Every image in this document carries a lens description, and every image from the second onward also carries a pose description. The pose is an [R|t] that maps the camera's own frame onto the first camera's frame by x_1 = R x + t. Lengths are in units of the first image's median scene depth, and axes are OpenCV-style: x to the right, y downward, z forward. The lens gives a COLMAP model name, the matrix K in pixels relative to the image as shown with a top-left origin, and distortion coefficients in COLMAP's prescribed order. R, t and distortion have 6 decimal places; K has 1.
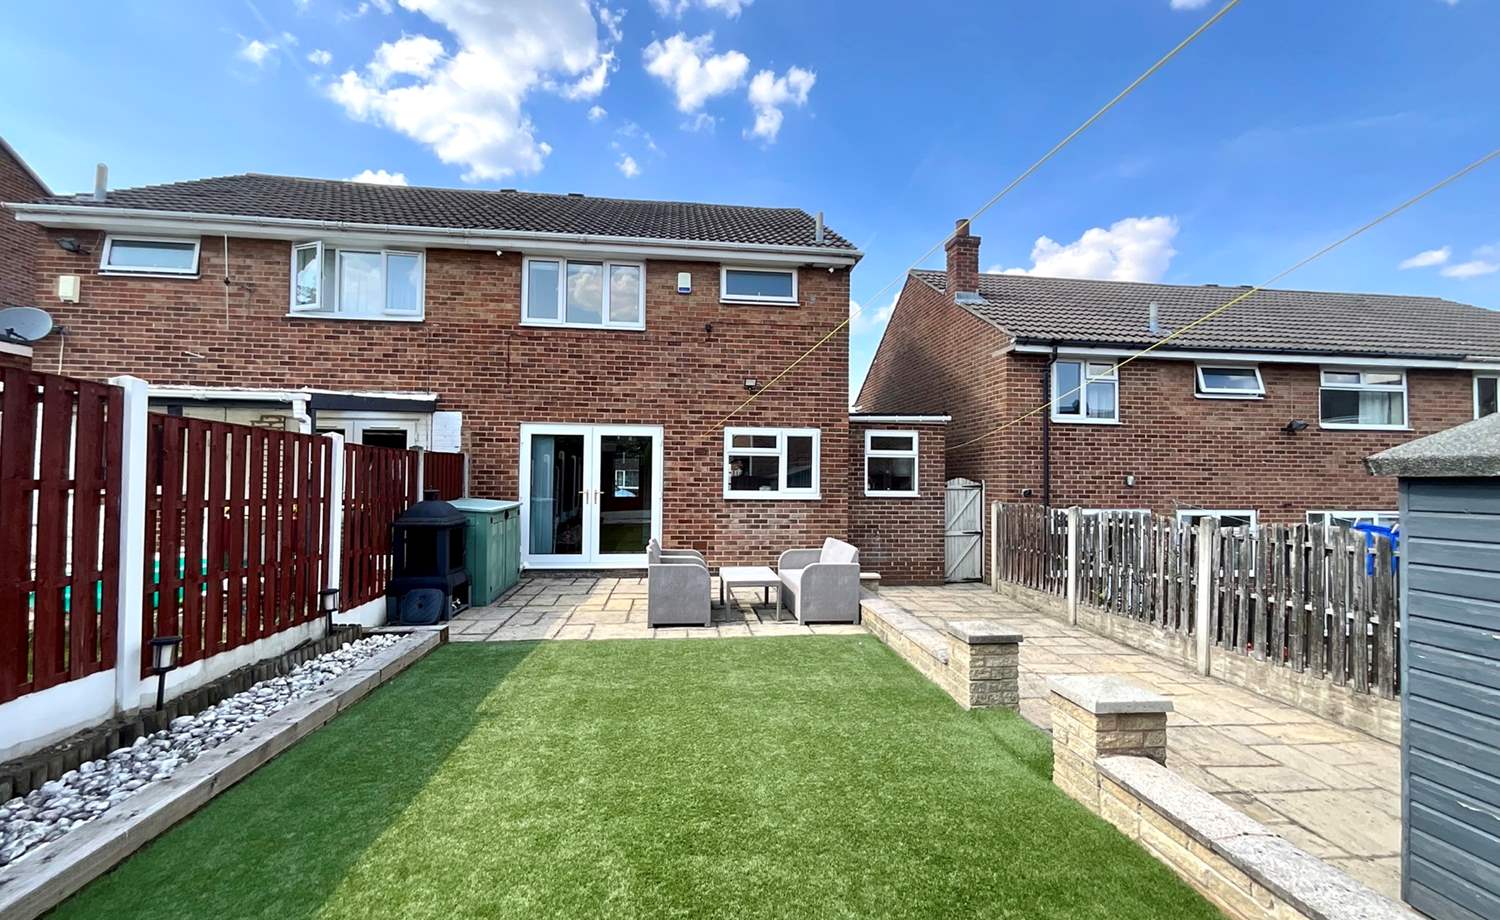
lens RADIAL K [[618.0, 0, 757.2], [0, 618.0, 463.0], [0, 0, 1]] dist [-0.002154, 0.000373]
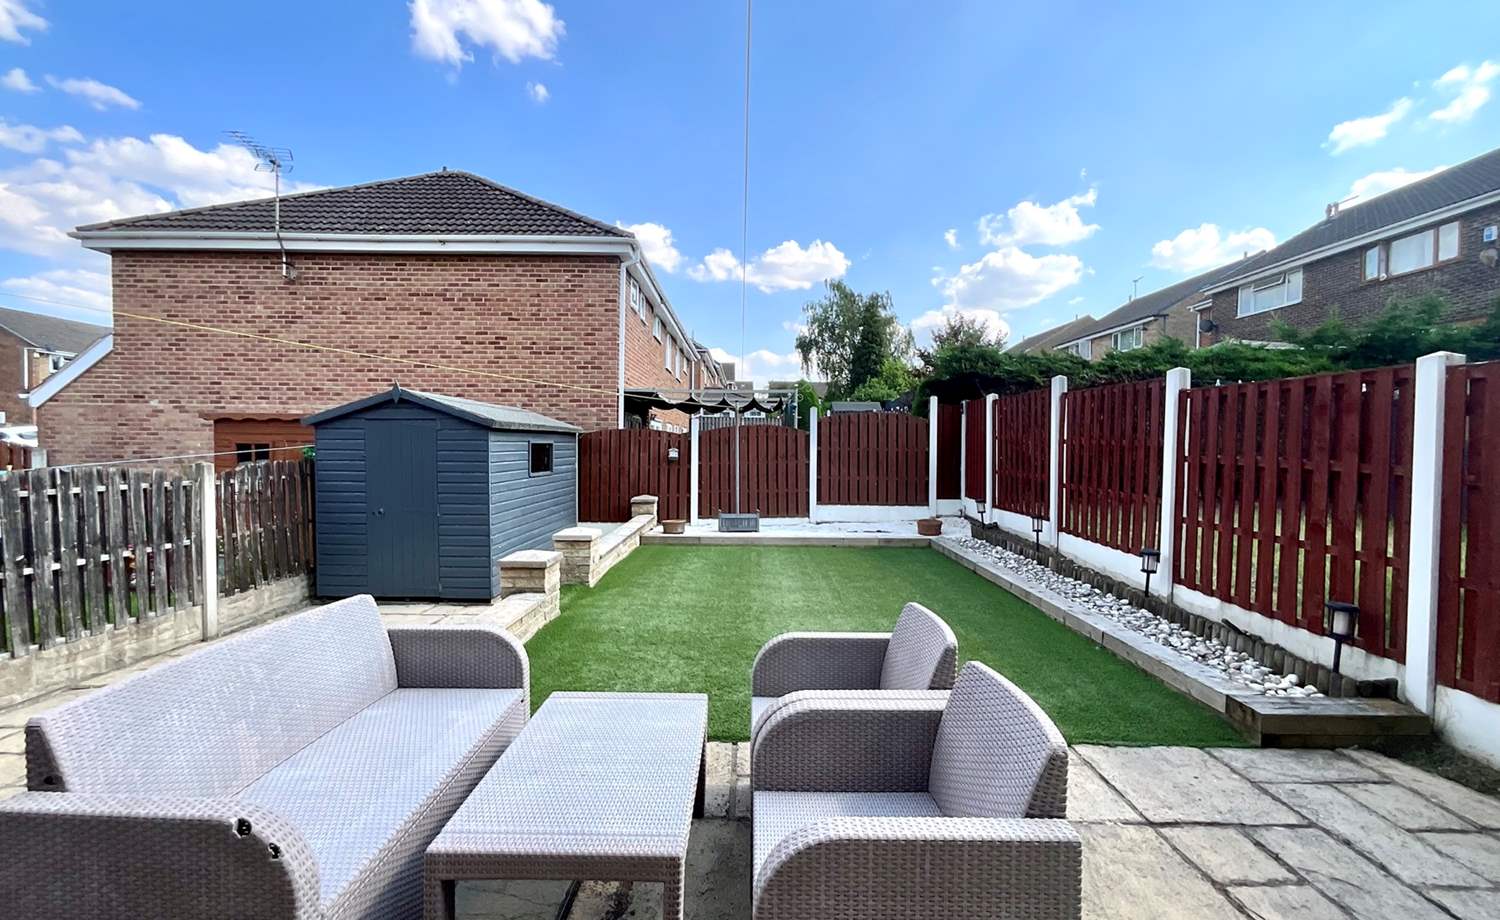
lens RADIAL K [[618.0, 0, 757.2], [0, 618.0, 463.0], [0, 0, 1]] dist [-0.002154, 0.000373]
pose [[-0.992758, -0.016161, 0.119041, -0.159723], [-0.016428, 0.999864, -0.001268, 0.072329], [-0.119004, -0.003215, -0.992889, 1.659177]]
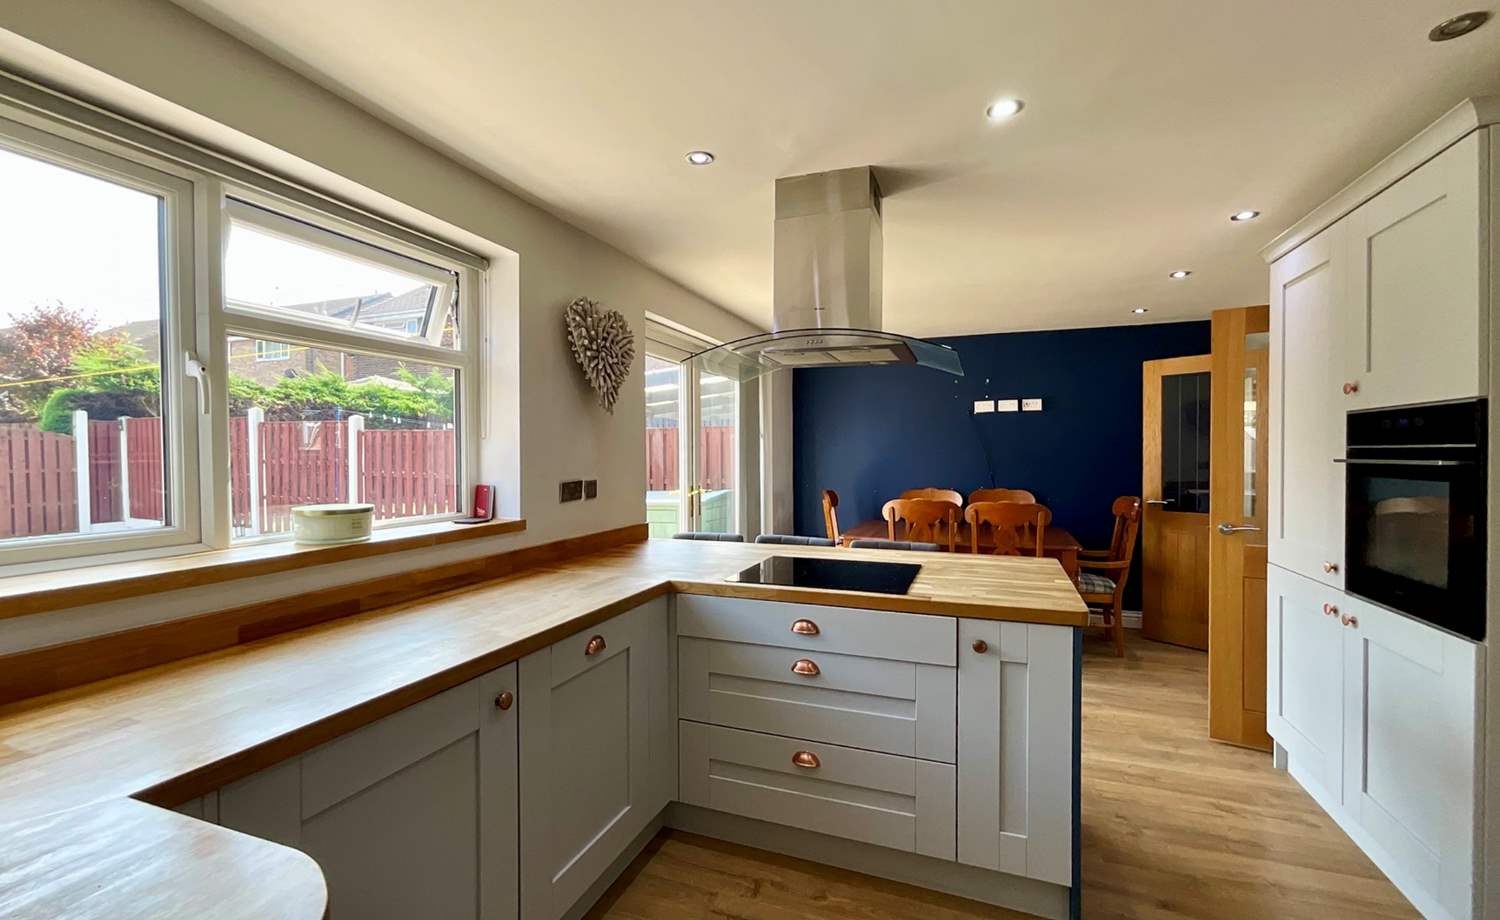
lens RADIAL K [[638.8, 0, 750.0], [0, 638.8, 460.0], [0, 0, 1]] dist [-0.002342, -0.000205]
pose [[-0.467094, 0.003966, -0.884199, 0.233264], [0.027517, 0.999571, -0.010053, 0.060835], [0.883779, -0.029026, -0.467003, 2.184654]]
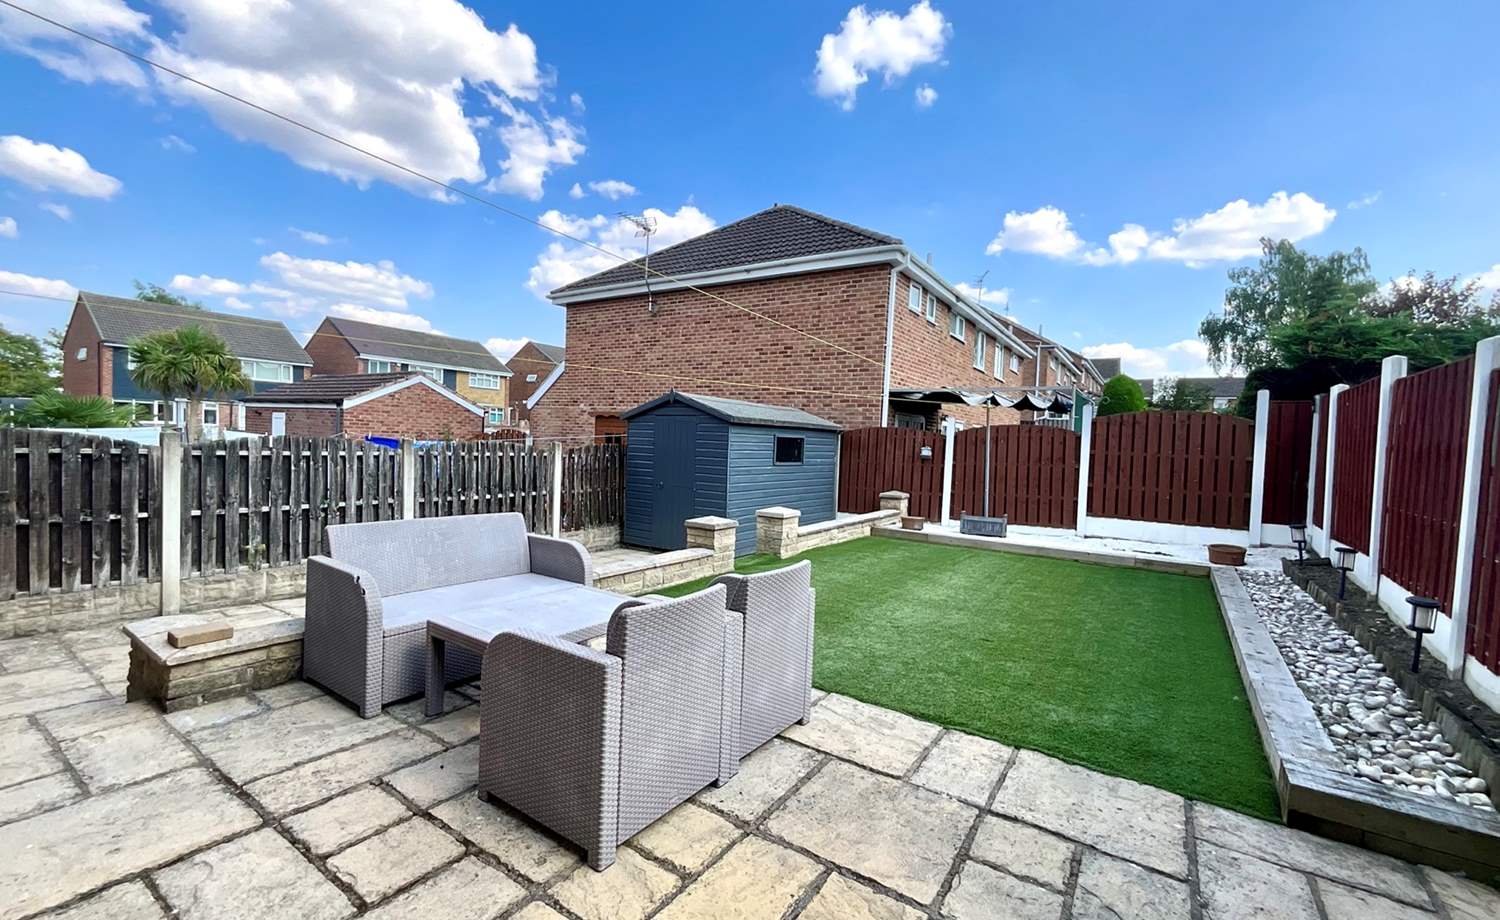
lens RADIAL K [[630.5, 0, 747.0], [0, 630.5, 463.7], [0, 0, 1]] dist [-0.003075, -0.000721]
pose [[-0.751007, -0.058151, 0.657729, -0.545876], [-0.063074, 0.997877, 0.016205, 0.084231], [-0.657275, -0.029315, -0.753080, 1.639737]]
